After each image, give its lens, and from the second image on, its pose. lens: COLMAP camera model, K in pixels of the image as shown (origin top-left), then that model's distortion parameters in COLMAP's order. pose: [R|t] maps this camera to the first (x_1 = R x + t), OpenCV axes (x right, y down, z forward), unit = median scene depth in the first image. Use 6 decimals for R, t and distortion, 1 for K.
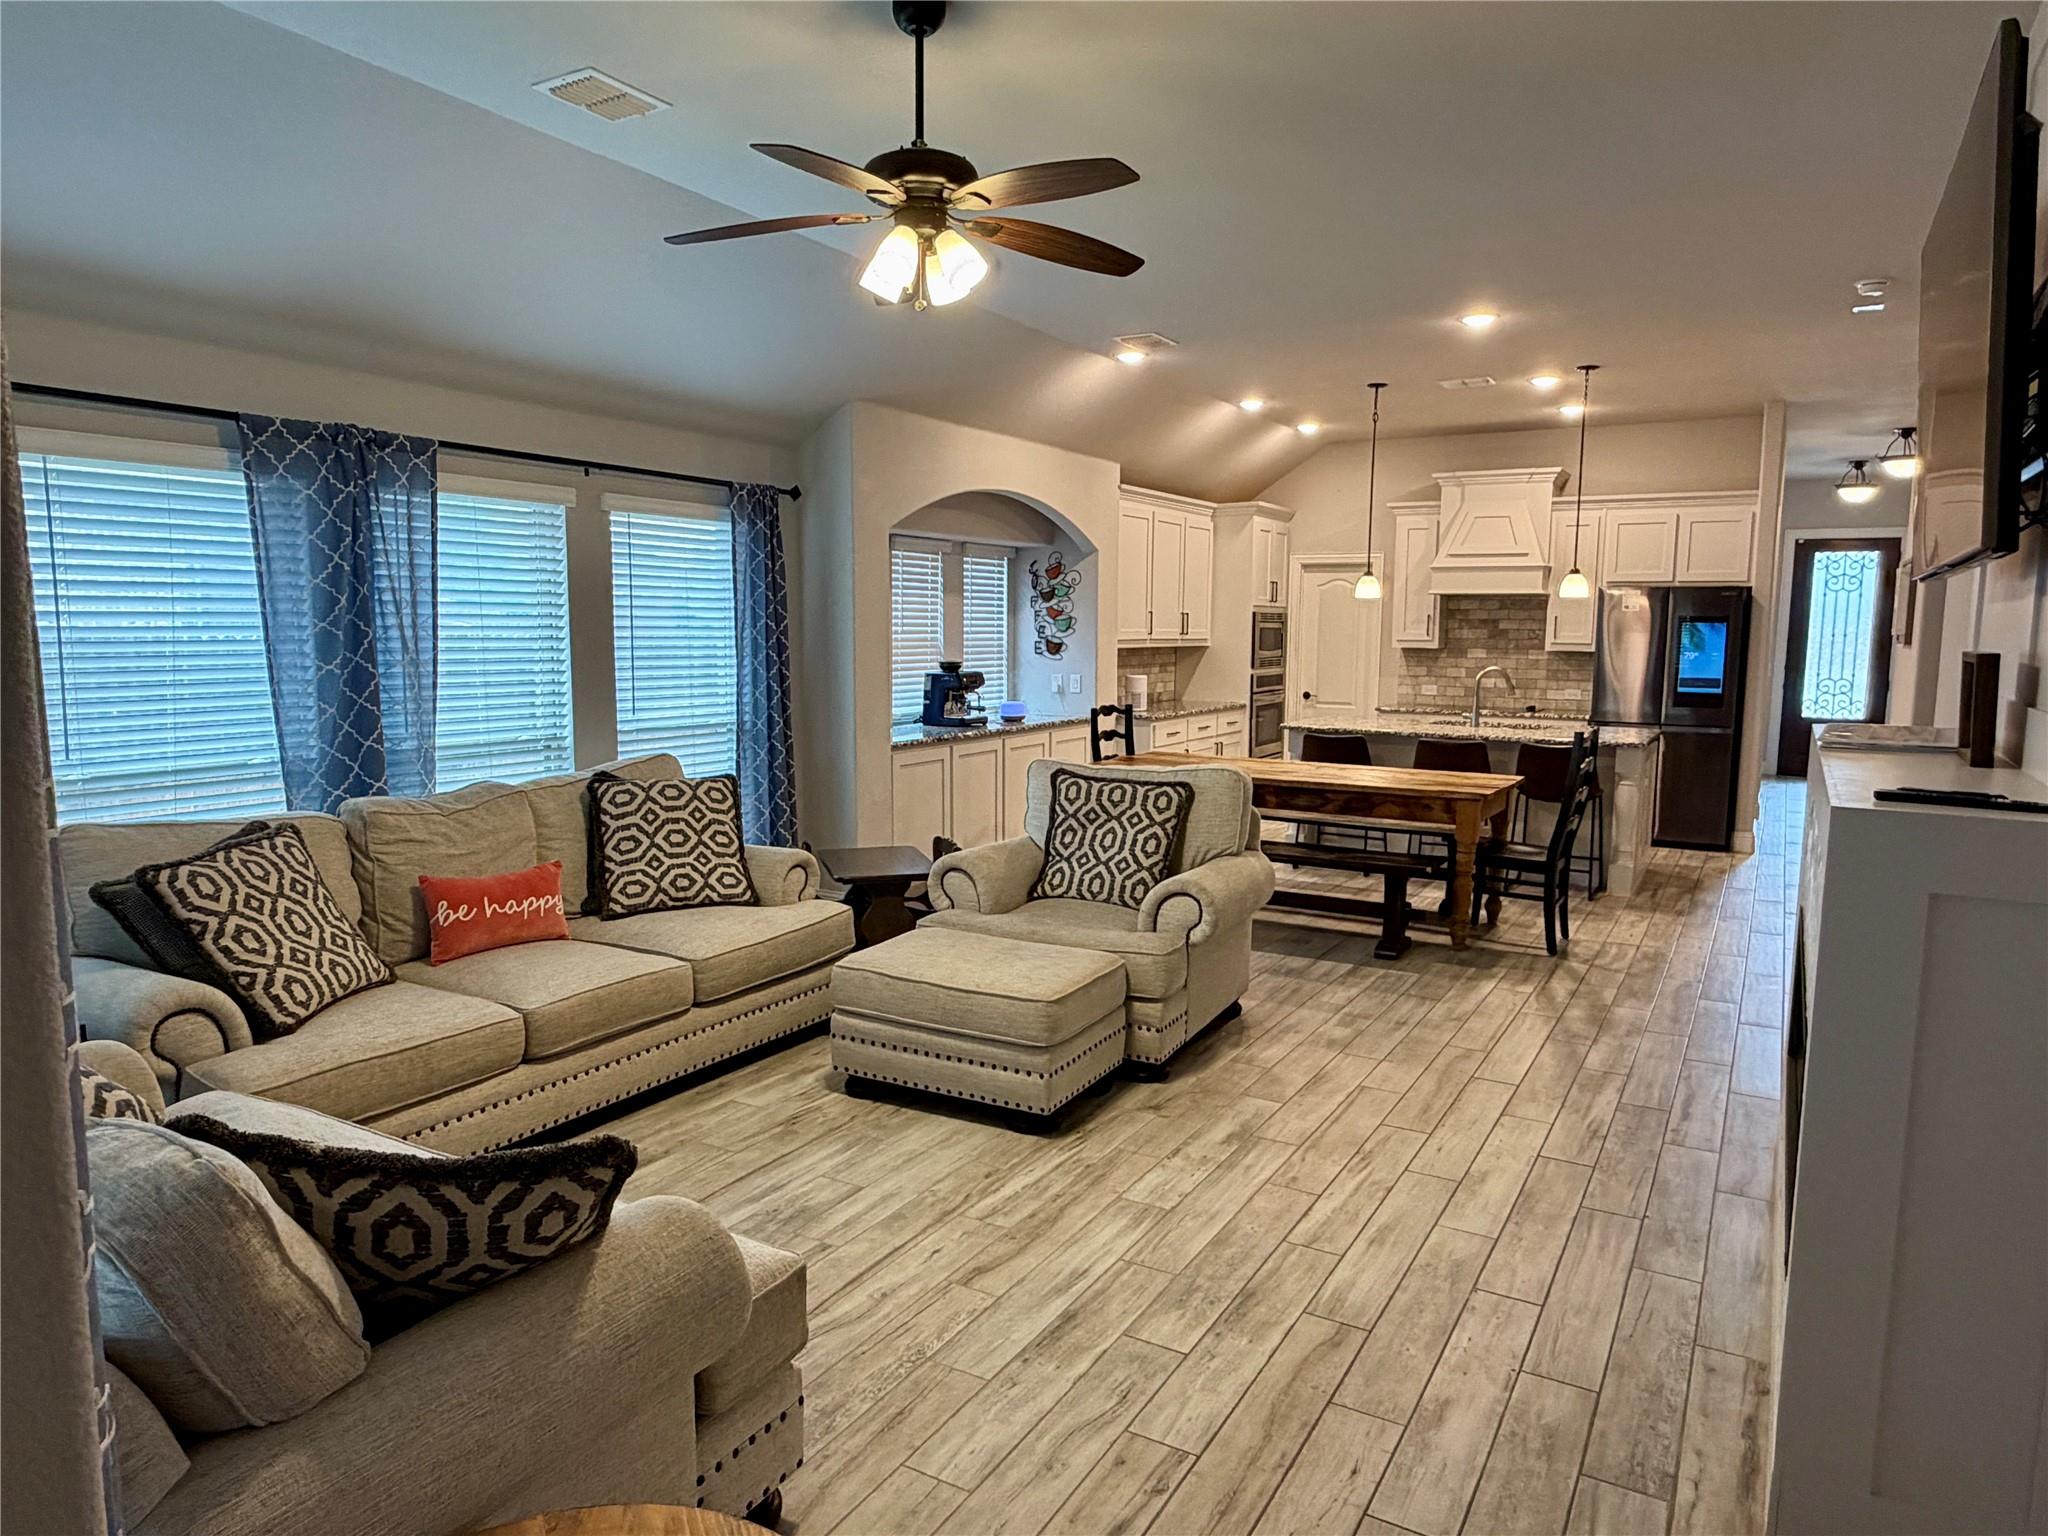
lens RADIAL K [[1300.5, 0, 1026.9], [0, 1300.5, 780.0], [0, 0, 1]] dist [-0.002117, 0.003076]
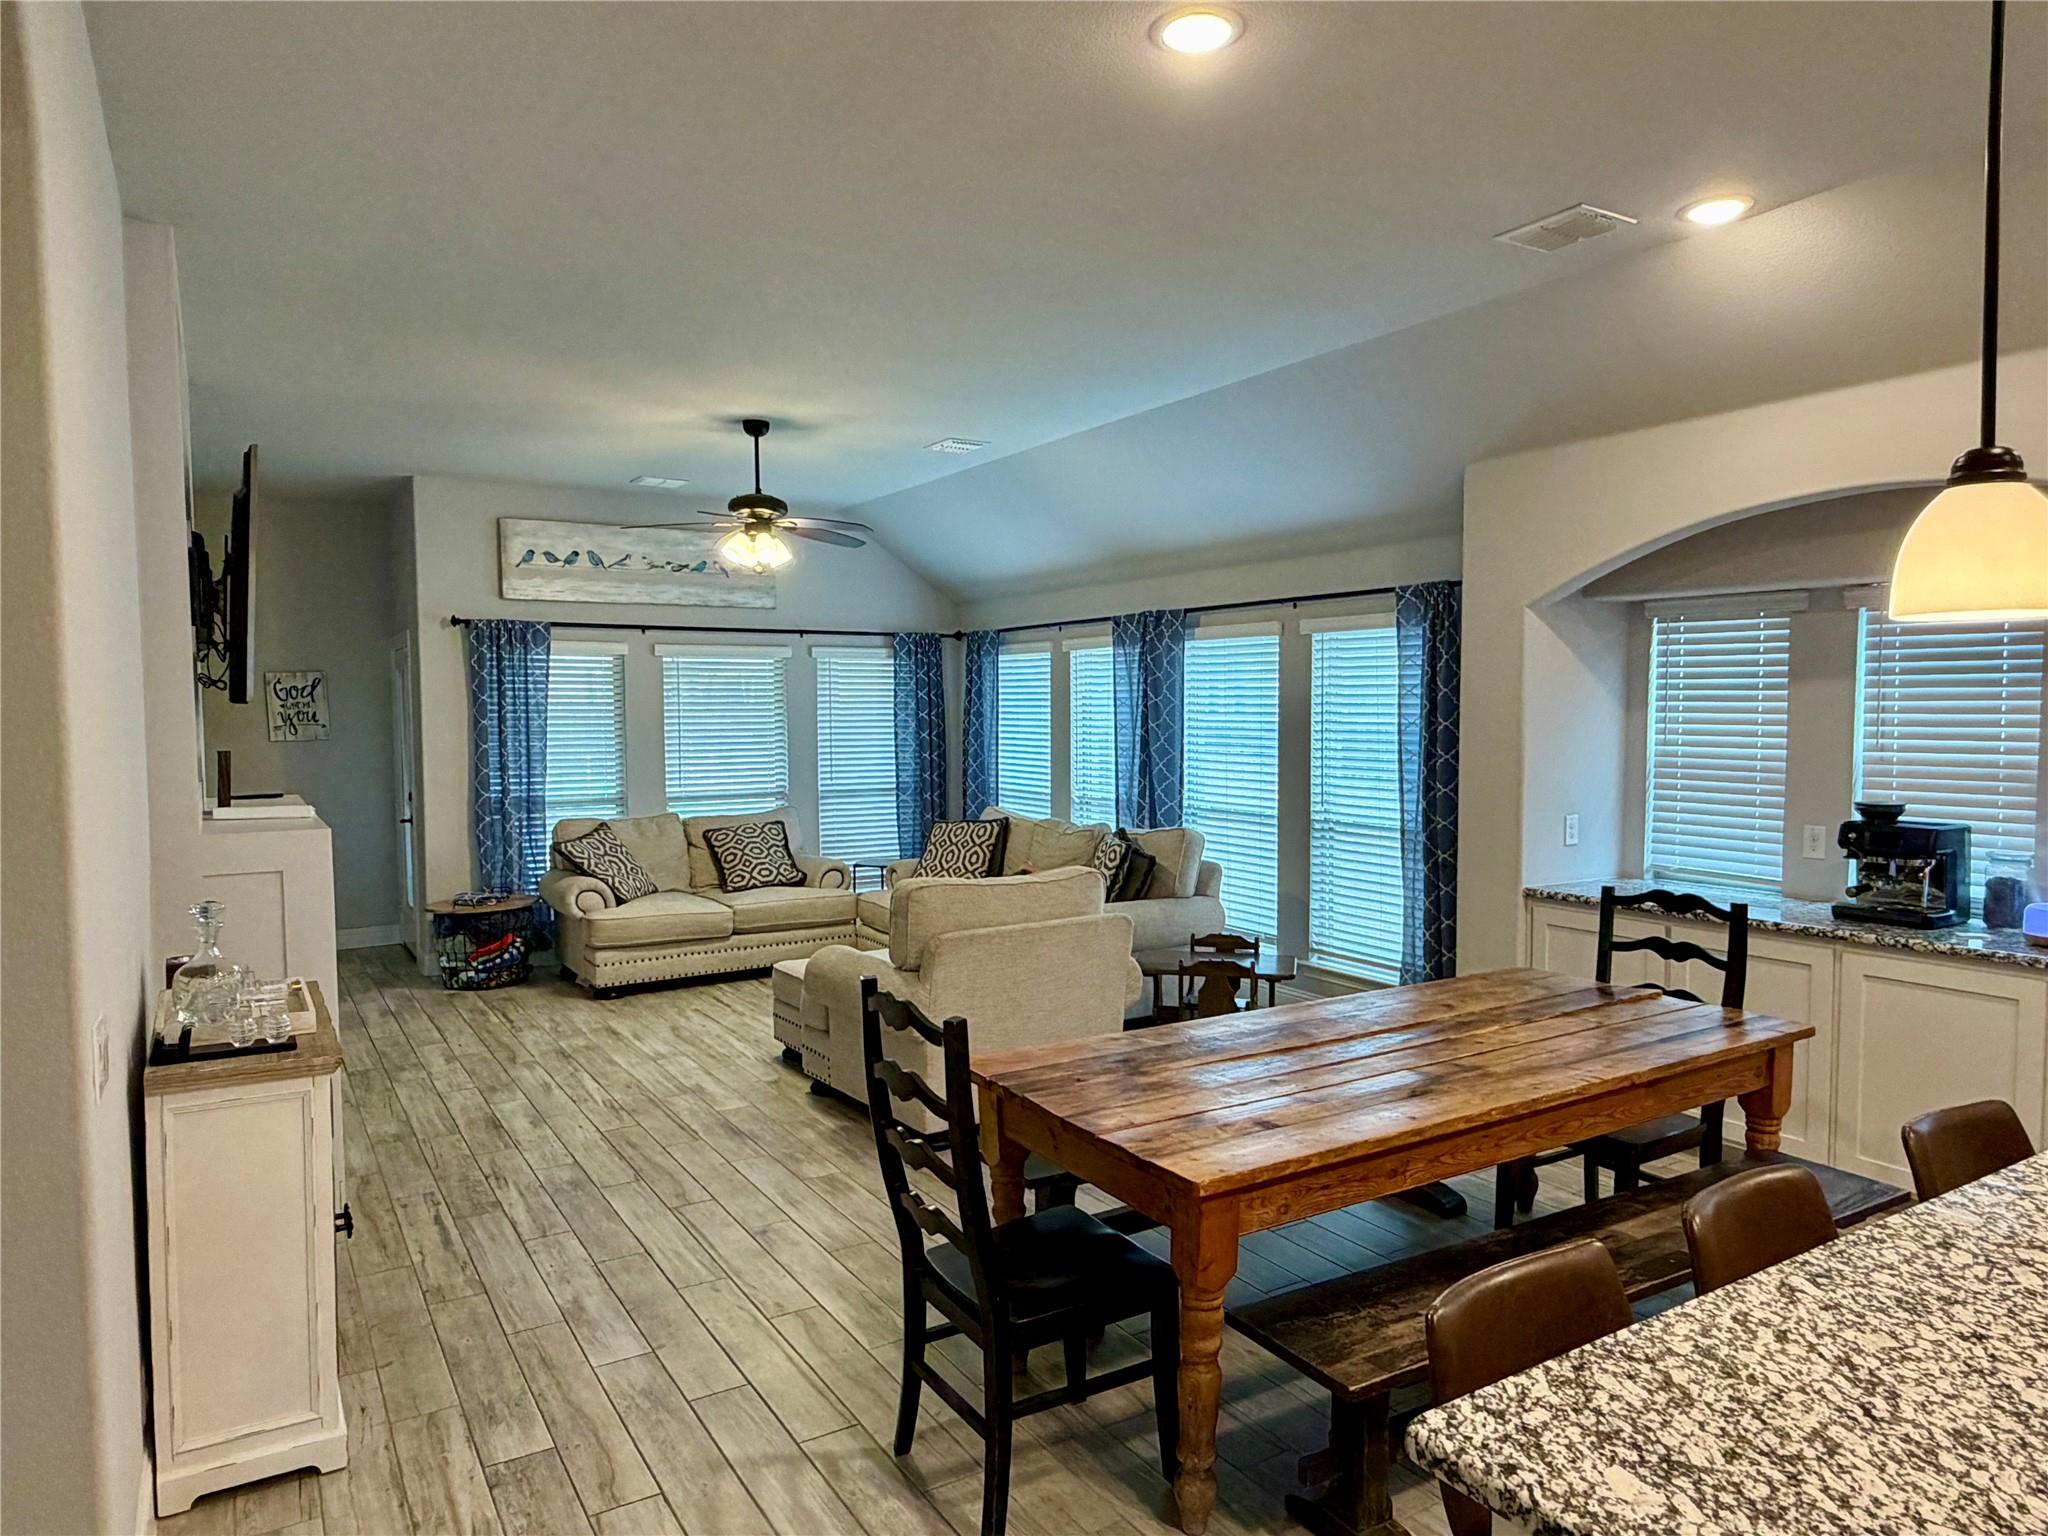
lens RADIAL K [[1300.5, 0, 1018.6], [0, 1300.5, 782.2], [0, 0, 1]] dist [-0.002117, 0.003076]
pose [[-0.473114, 0.045965, -0.879801, 0.542283], [-0.104454, 0.988668, 0.107823, -0.109138], [0.874787, 0.142911, -0.462951, 0.843122]]
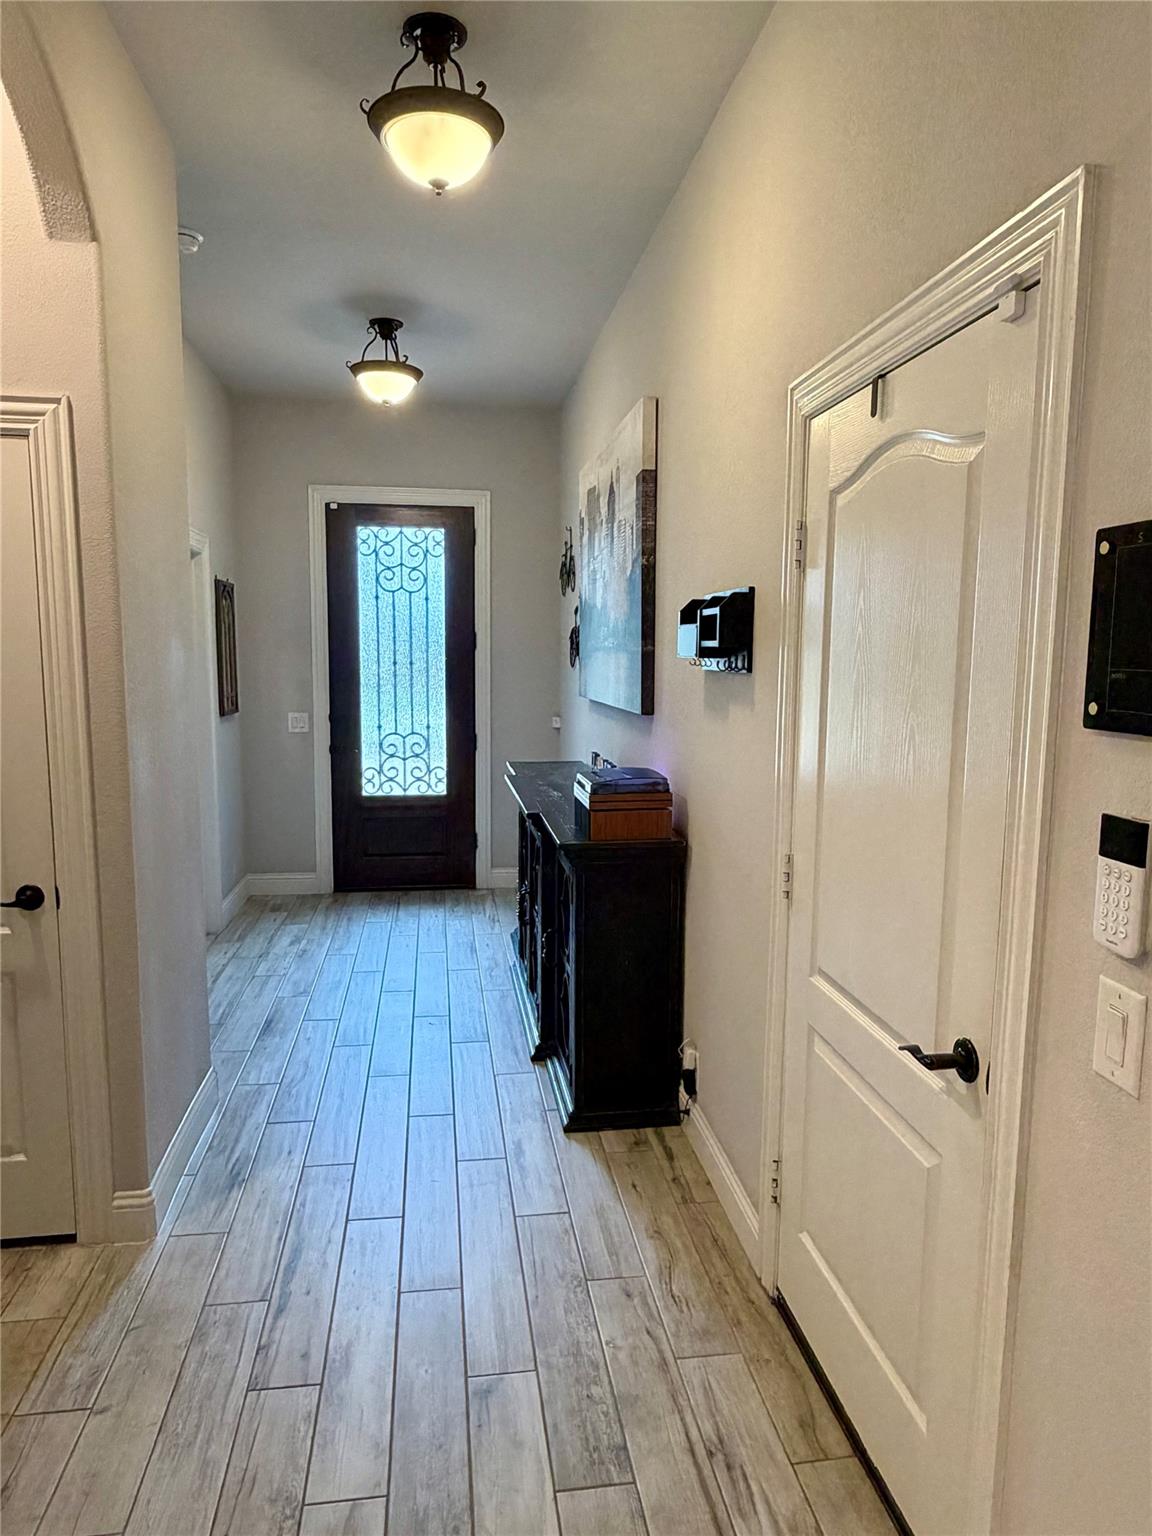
lens RADIAL K [[975.4, 0, 572.5], [0, 975.4, 773.9], [0, 0, 1]] dist [-0.002117, 0.003076]
pose [[0.784683, -0.079547, 0.614772, 0.598290], [0.076049, 0.996594, 0.031884, -0.101237], [-0.615214, 0.021734, 0.788060, 0.878531]]
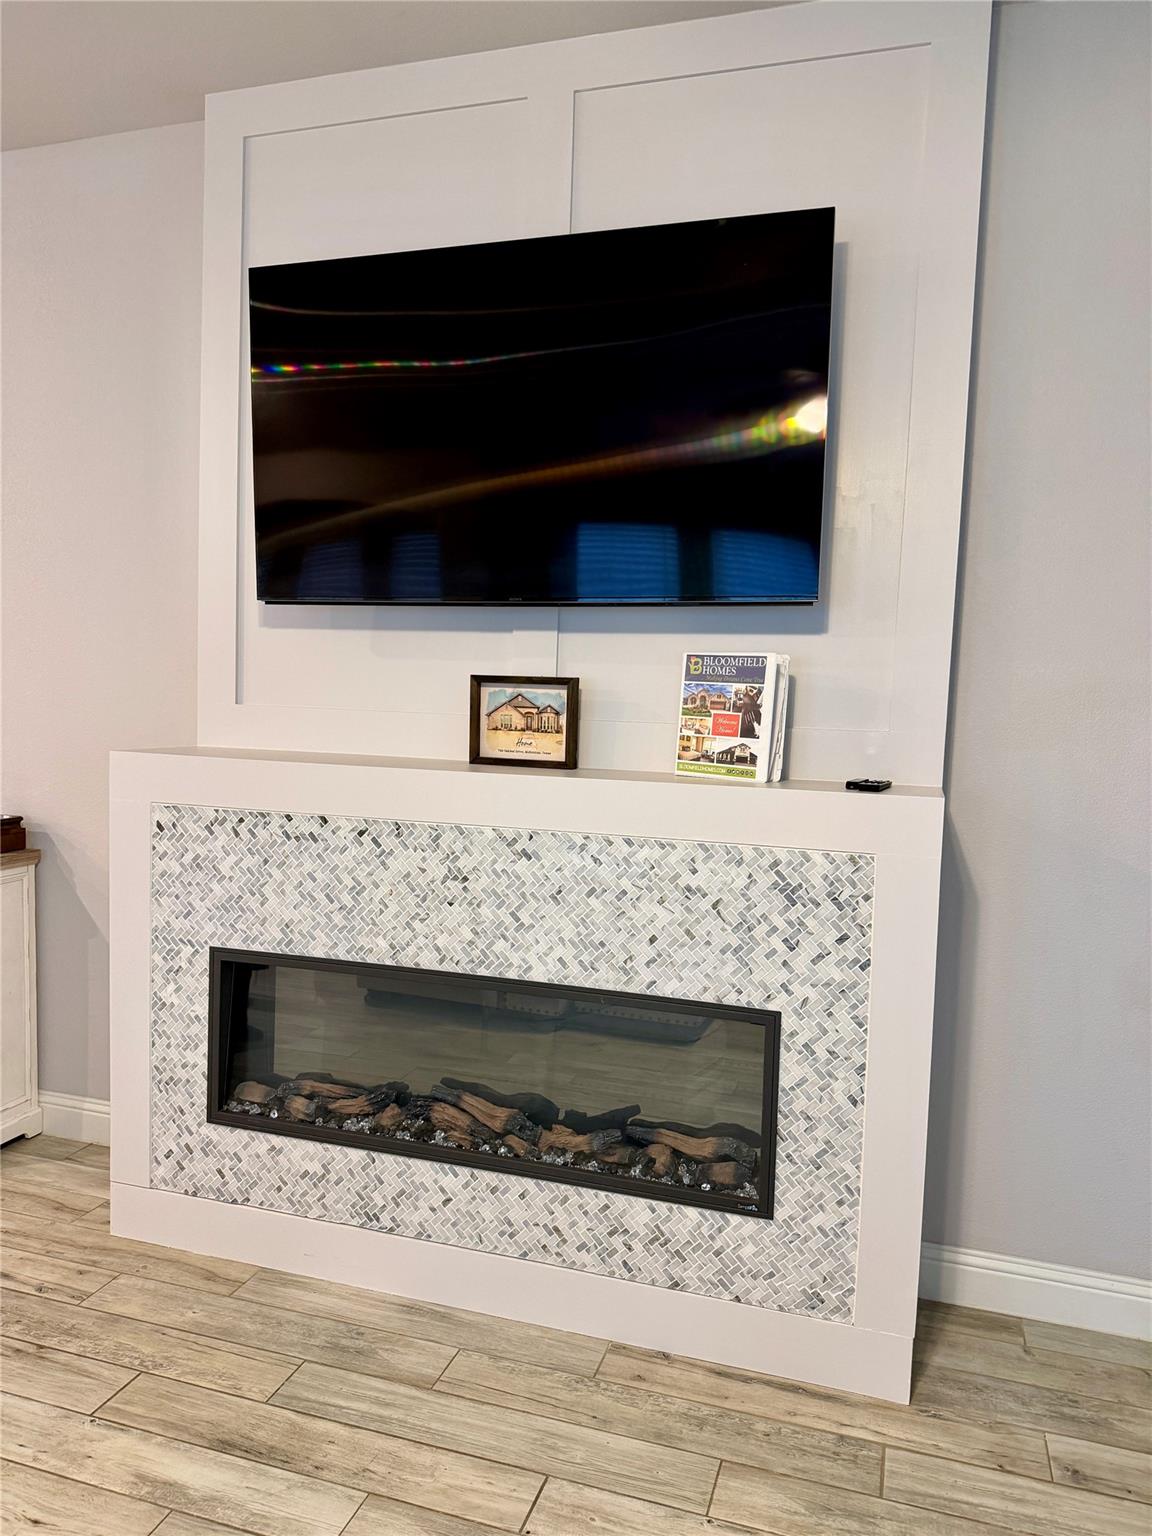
lens RADIAL K [[1098.4, 0, 577.0], [0, 1098.4, 769.5], [0, 0, 1]] dist [-0.002551, -0.001680]
pose [[-0.221470, -0.085286, 0.971431, -0.078698], [0.084061, 0.990791, 0.106150, -0.034659], [-0.971537, 0.105168, -0.212261, 0.359509]]
